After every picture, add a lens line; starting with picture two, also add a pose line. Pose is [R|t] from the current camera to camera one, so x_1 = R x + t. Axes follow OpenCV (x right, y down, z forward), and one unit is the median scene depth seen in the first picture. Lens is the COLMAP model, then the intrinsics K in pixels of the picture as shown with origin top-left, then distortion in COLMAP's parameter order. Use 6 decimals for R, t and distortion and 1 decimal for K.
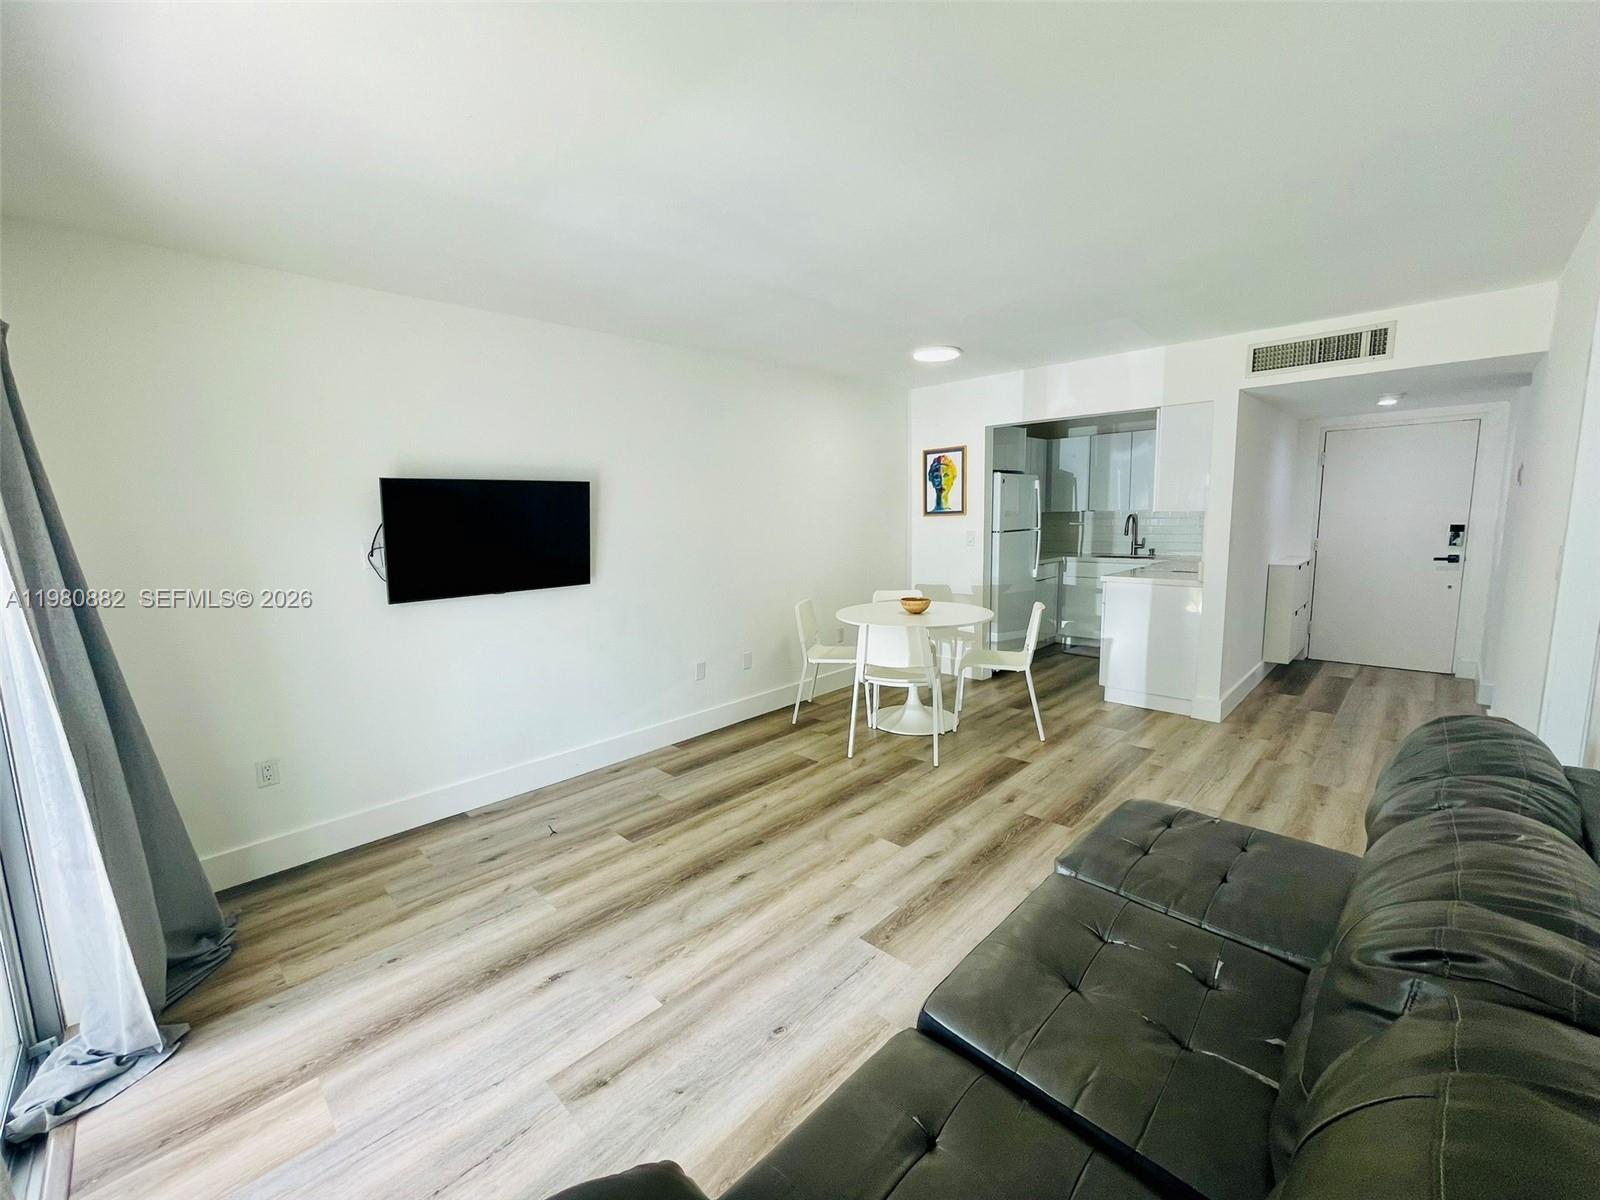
lens RADIAL K [[649.3, 0, 797.1], [0, 649.3, 599.2], [0, 0, 1]] dist [0.001062, -0.000265]
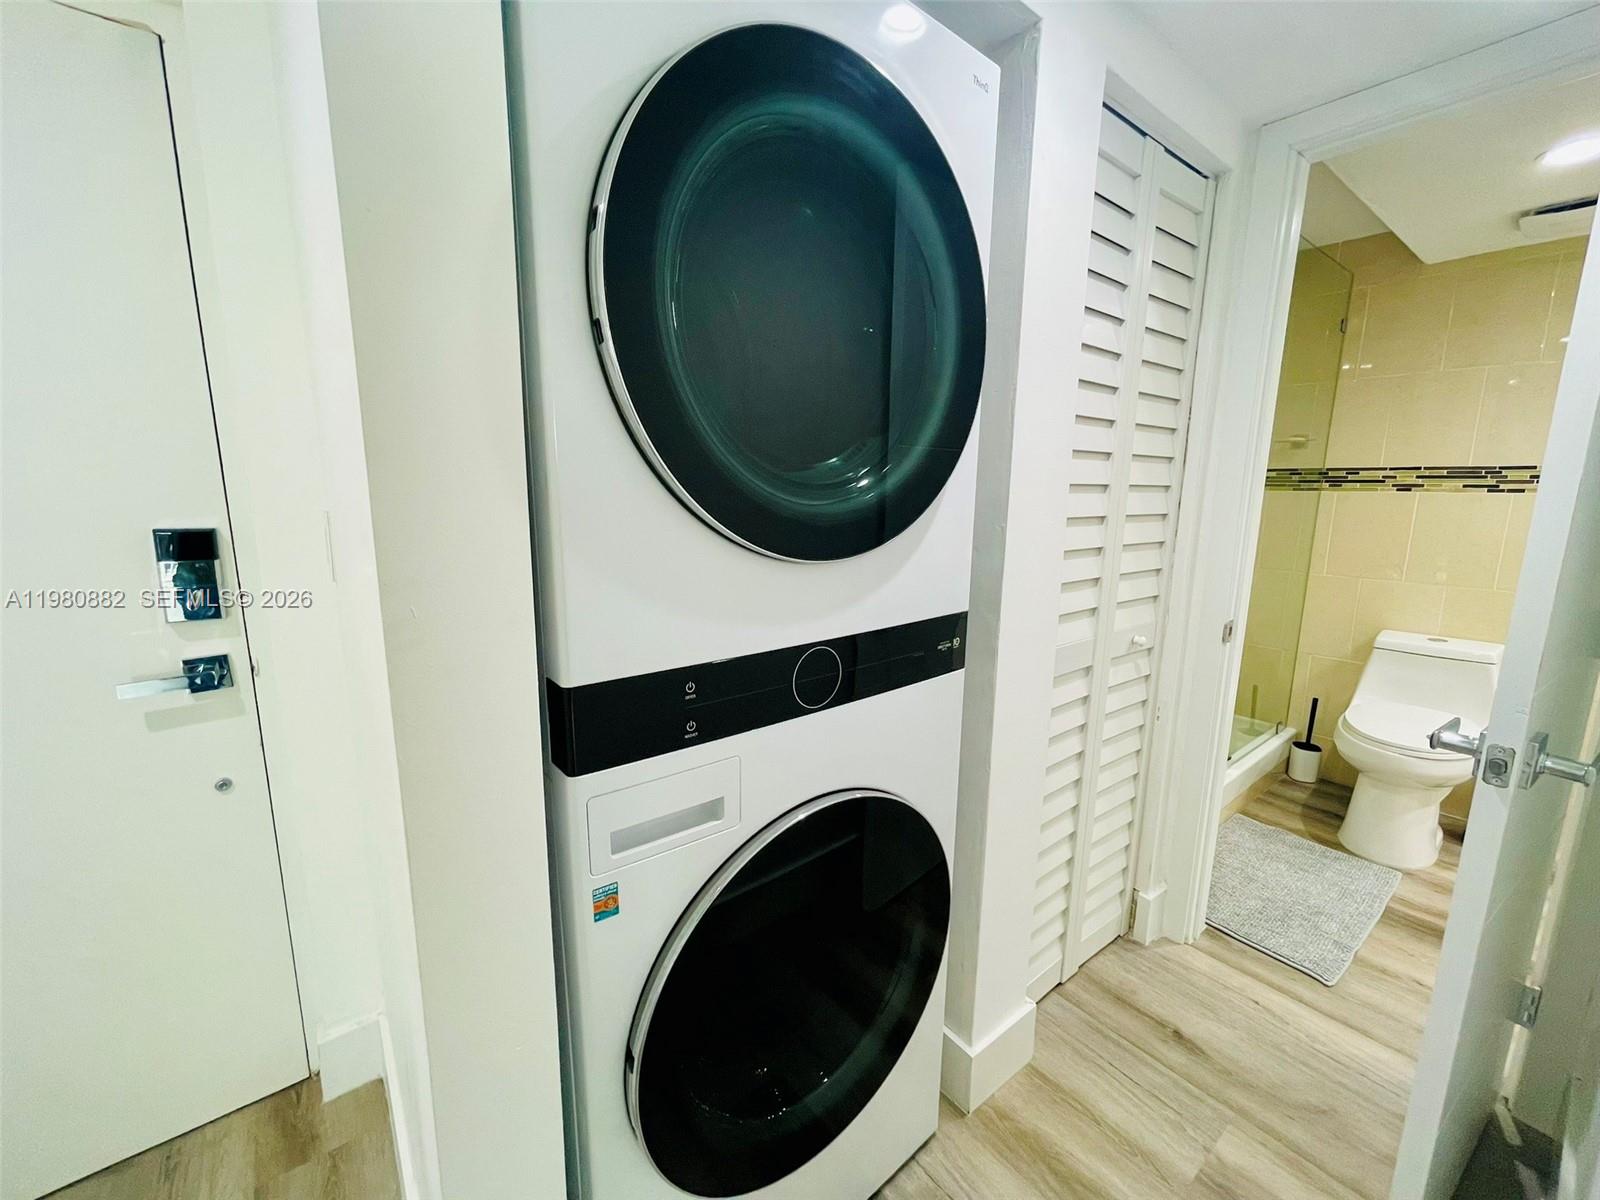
lens RADIAL K [[649.3, 0, 797.1], [0, 649.3, 599.2], [0, 0, 1]] dist [0.001062, -0.000265]
pose [[0.130931, -0.150831, 0.979850, 0.642235], [0.121690, 0.983330, 0.135106, -0.075031], [-0.983895, 0.101549, 0.147103, 0.595999]]
